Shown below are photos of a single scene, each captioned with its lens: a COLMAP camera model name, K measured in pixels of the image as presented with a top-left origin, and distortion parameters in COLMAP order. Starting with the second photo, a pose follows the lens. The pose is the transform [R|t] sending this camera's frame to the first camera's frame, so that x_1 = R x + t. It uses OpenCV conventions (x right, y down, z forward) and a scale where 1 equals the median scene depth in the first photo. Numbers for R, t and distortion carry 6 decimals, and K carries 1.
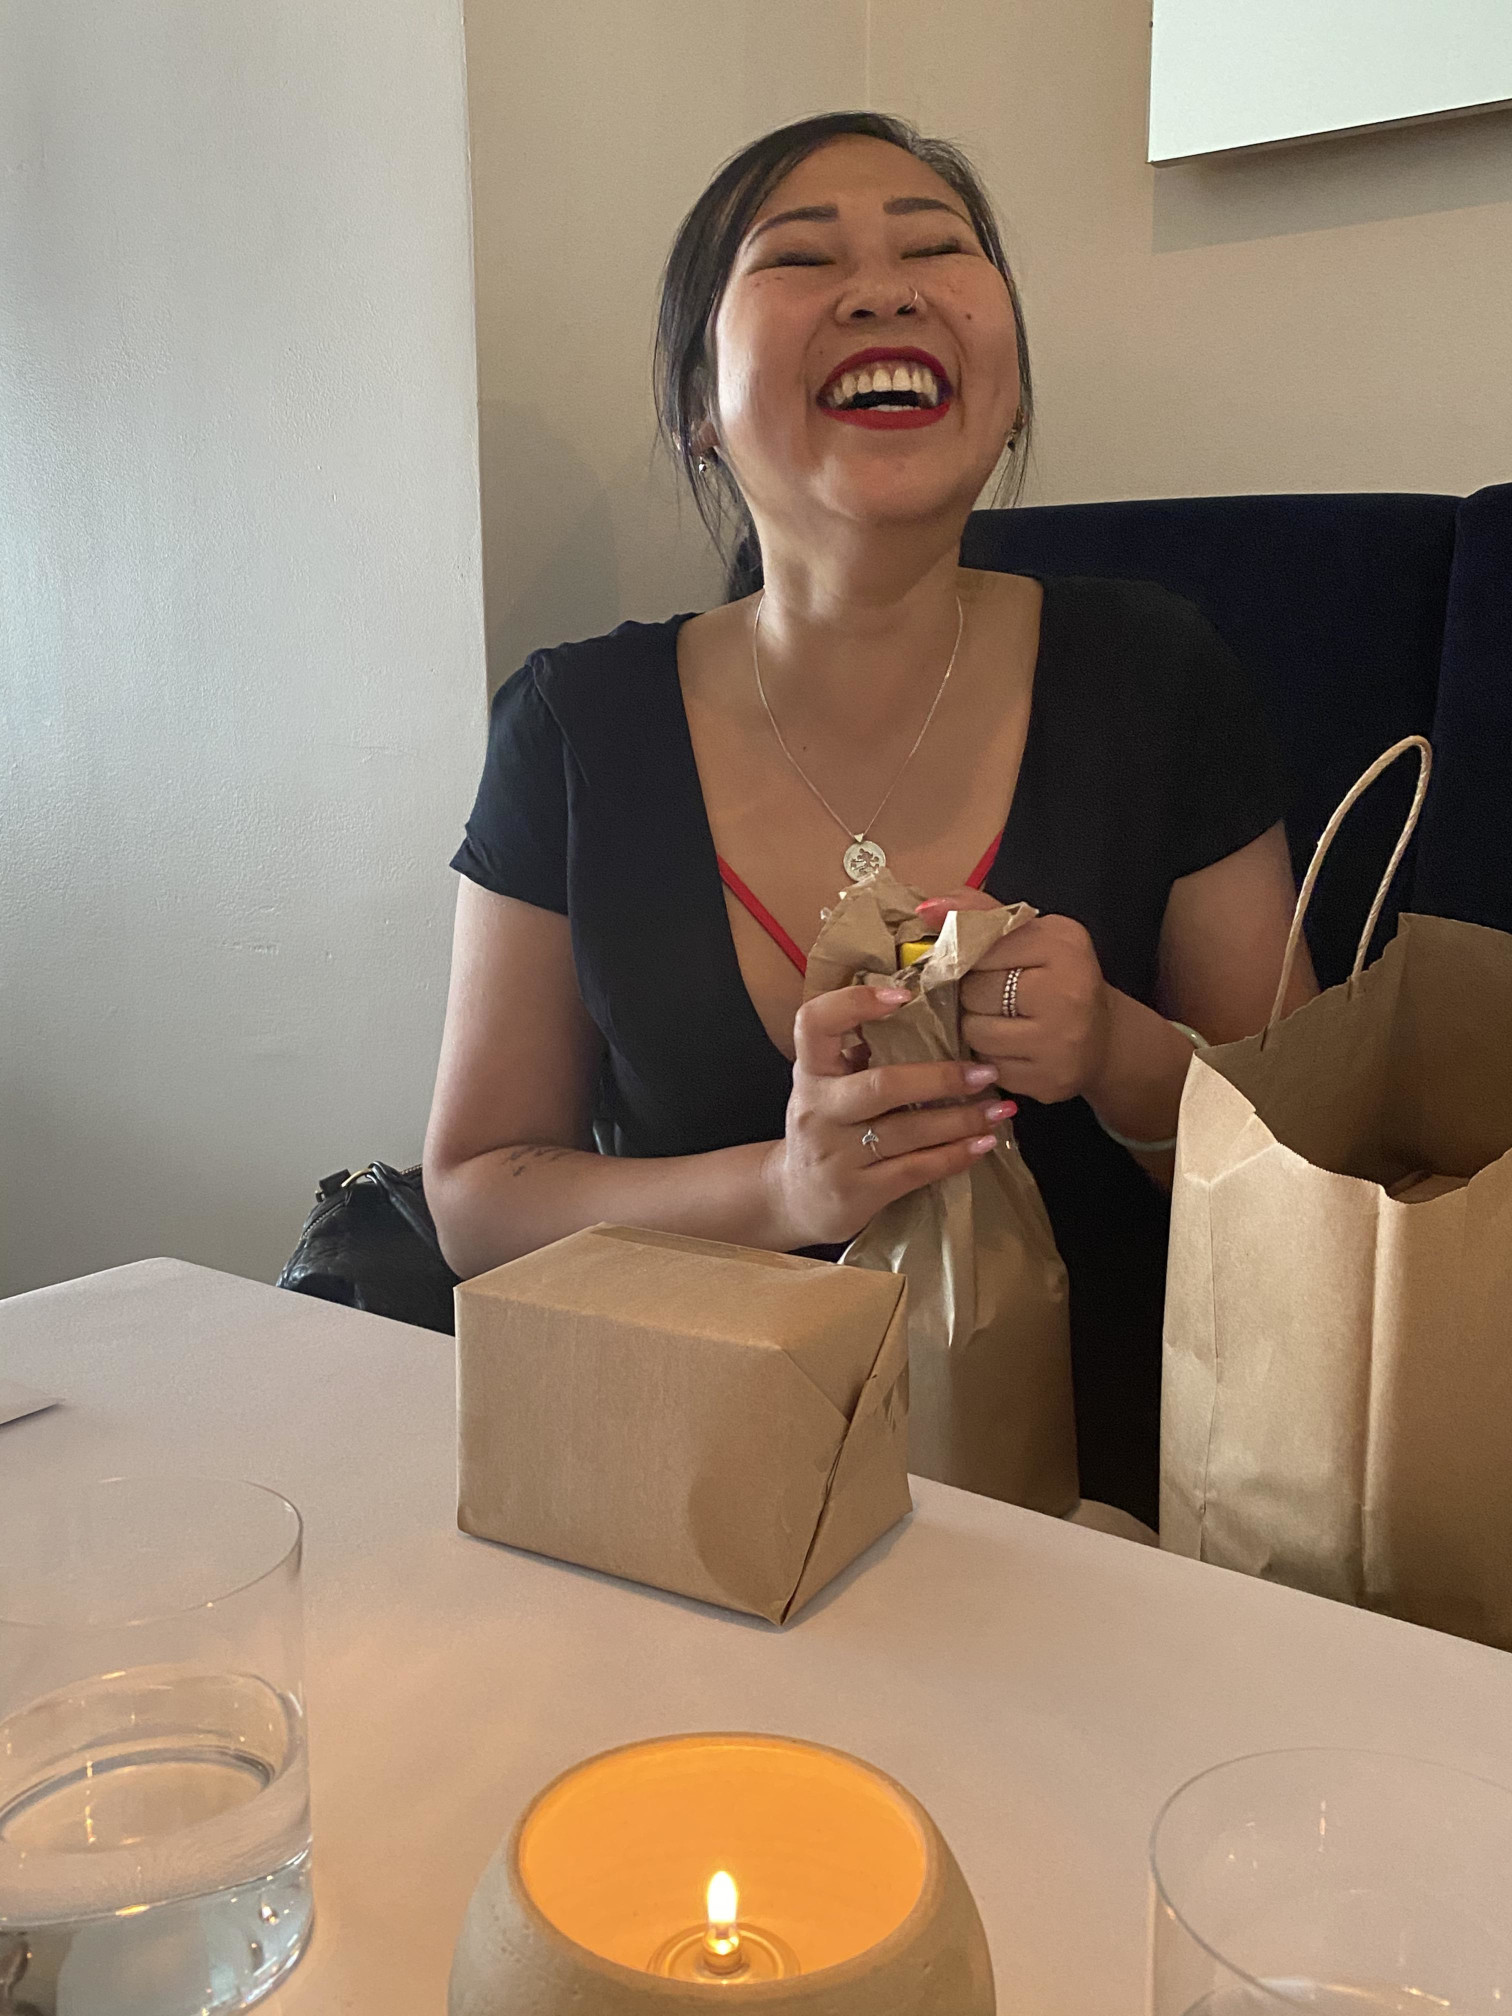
lens RADIAL K [[1889.8, 0, 751.8], [0, 1889.8, 997.3], [0, 0, 1]] dist [0.003716, 0.004076]
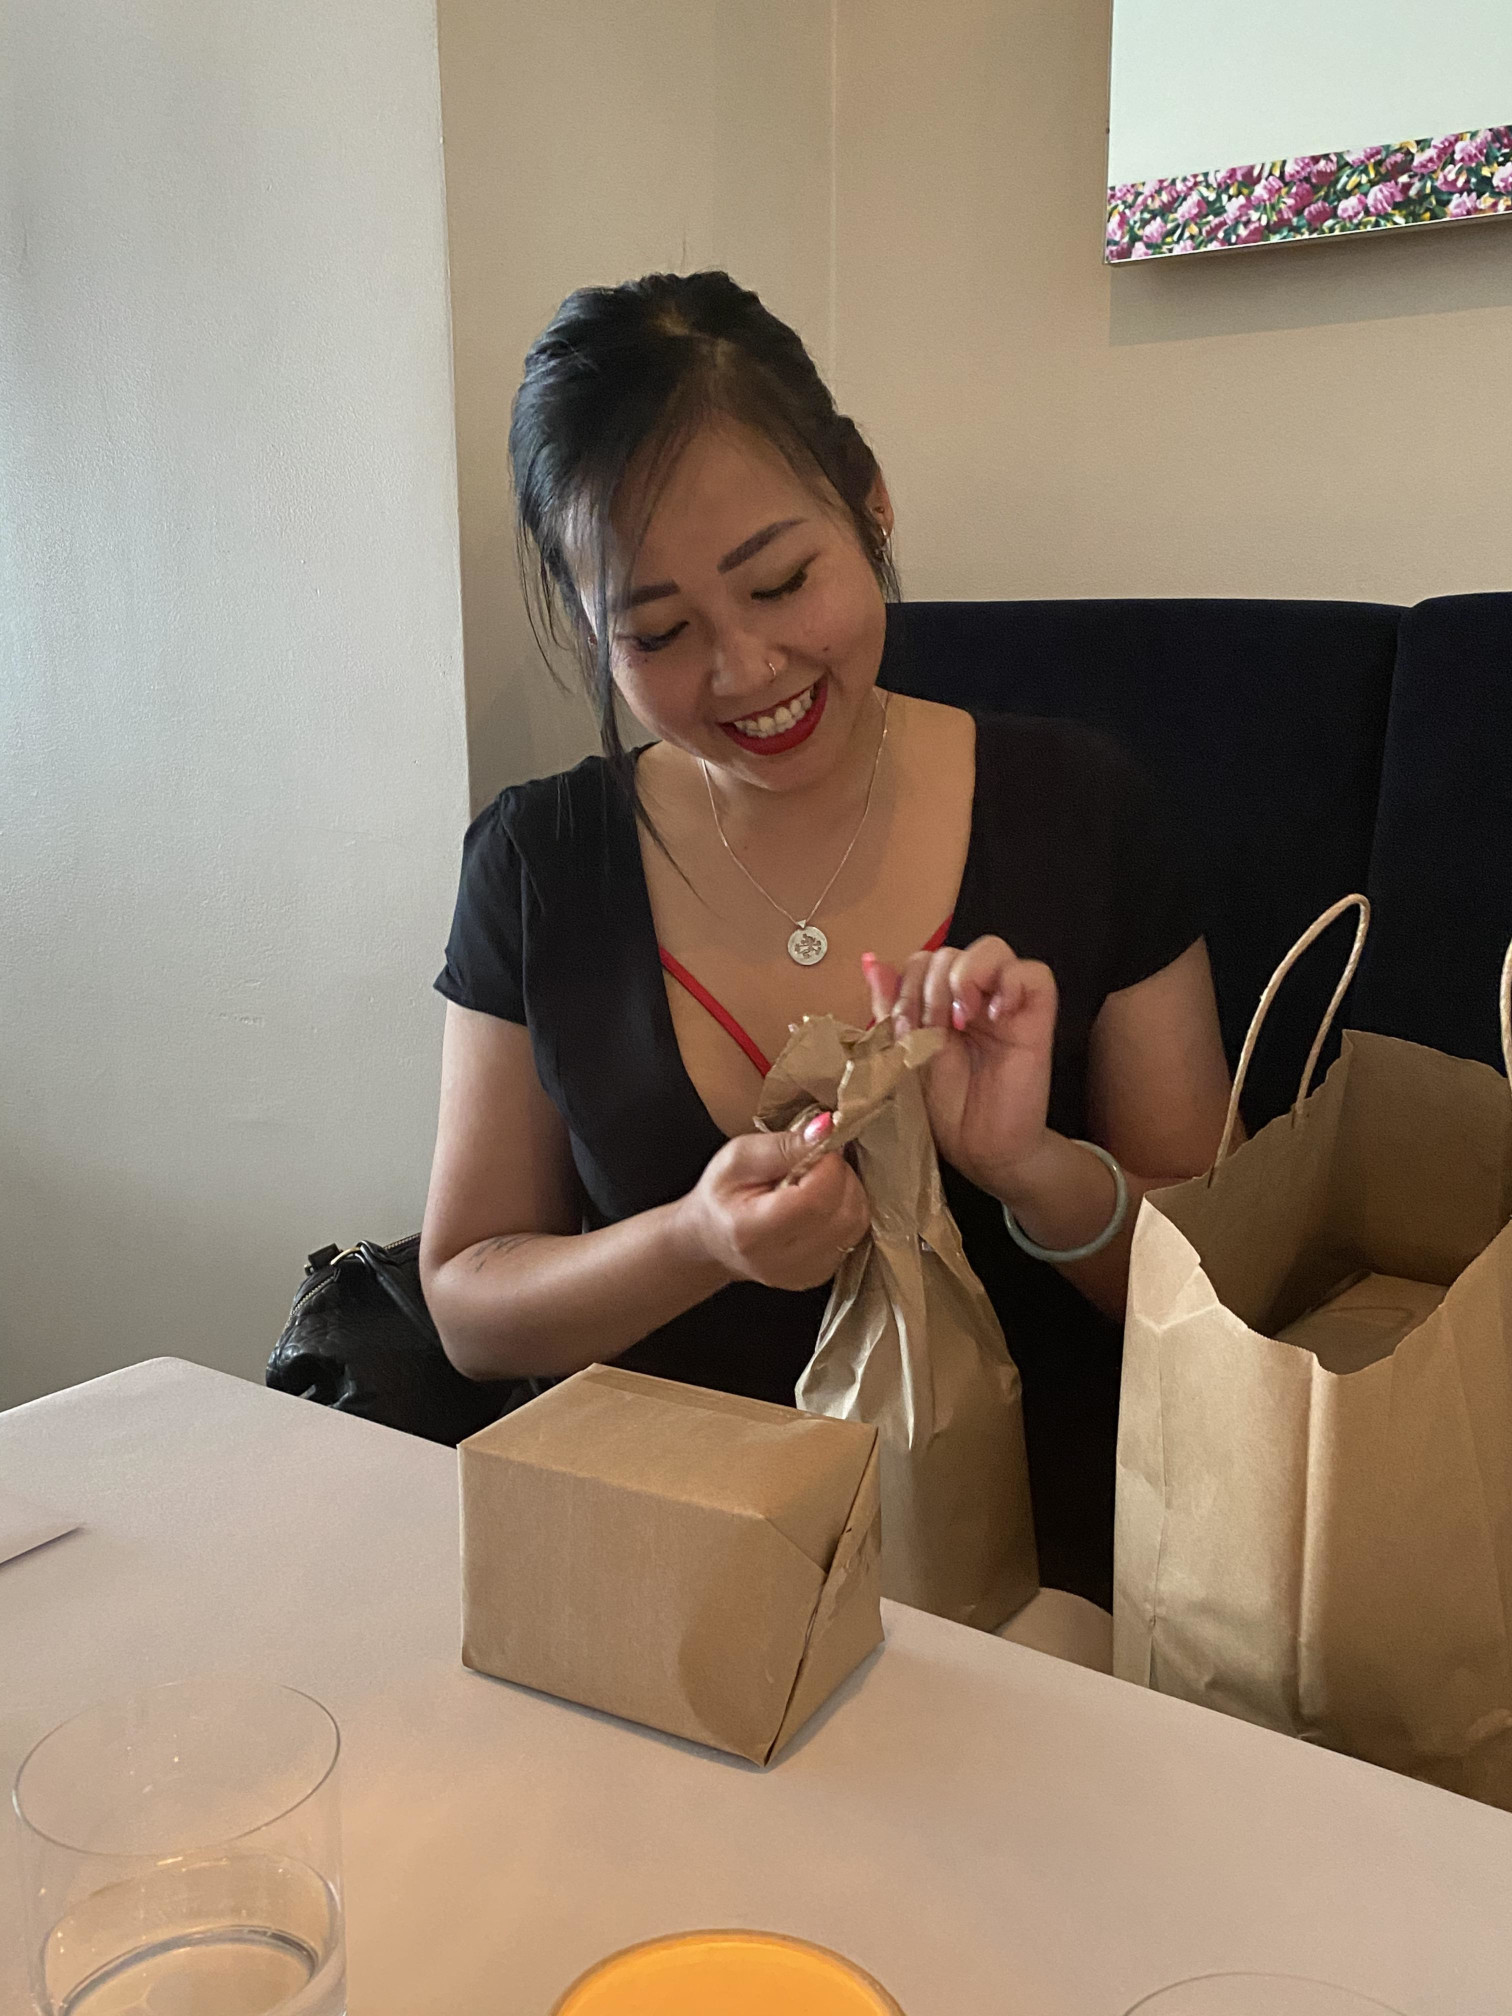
lens RADIAL K [[1889.8, 0, 751.8], [0, 1889.8, 997.3], [0, 0, 1]] dist [0.003716, 0.004076]
pose [[0.999795, -0.002970, 0.020038, -0.011073], [0.002596, 0.999823, 0.018620, -0.117086], [-0.020090, -0.018564, 0.999626, -0.071636]]
